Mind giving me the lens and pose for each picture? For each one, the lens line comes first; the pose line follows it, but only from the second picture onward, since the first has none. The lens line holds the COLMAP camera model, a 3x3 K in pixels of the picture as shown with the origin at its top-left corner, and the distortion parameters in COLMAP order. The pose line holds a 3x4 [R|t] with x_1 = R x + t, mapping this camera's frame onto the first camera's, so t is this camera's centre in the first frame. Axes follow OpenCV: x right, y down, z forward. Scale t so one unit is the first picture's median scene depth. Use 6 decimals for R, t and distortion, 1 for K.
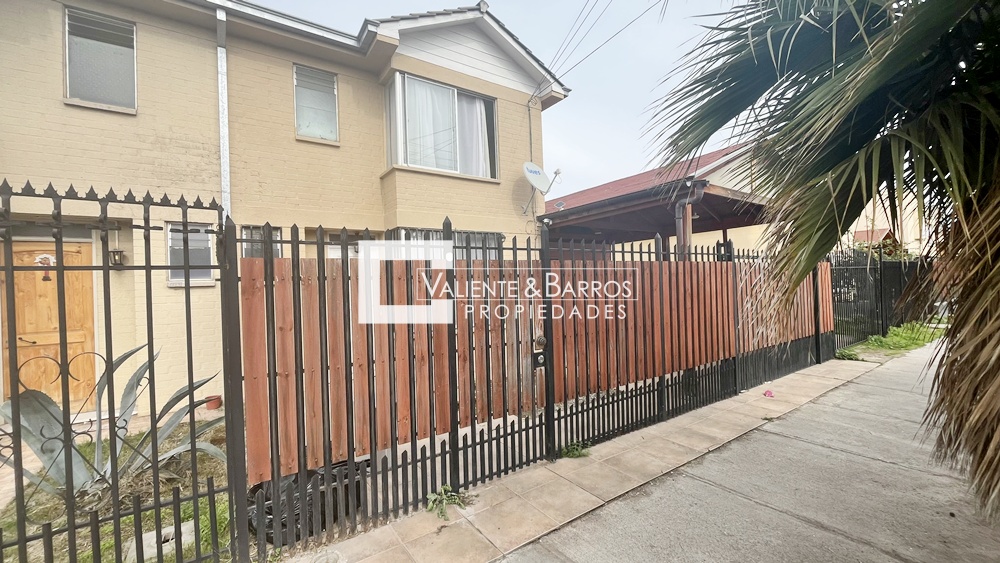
lens RADIAL K [[402.9, 0, 524.6], [0, 402.9, 283.0], [0, 0, 1]] dist [-0.002885, -0.000659]
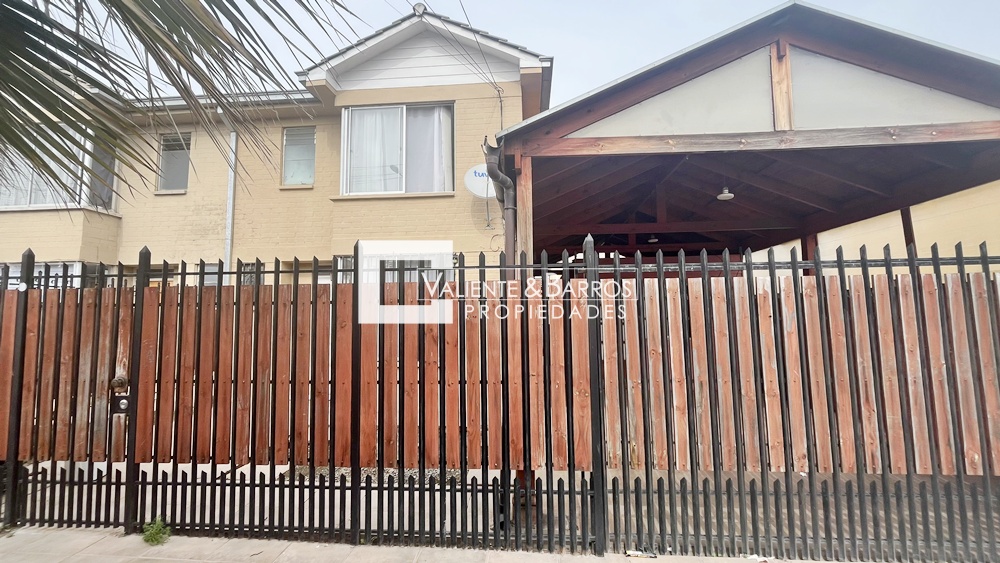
lens RADIAL K [[402.9, 0, 507.4], [0, 402.9, 286.1], [0, 0, 1]] dist [-0.002885, -0.000659]
pose [[0.760701, -0.021180, -0.648757, 0.755591], [-0.011564, 0.998867, -0.046170, -0.017454], [0.649000, 0.042624, 0.759594, 0.549257]]
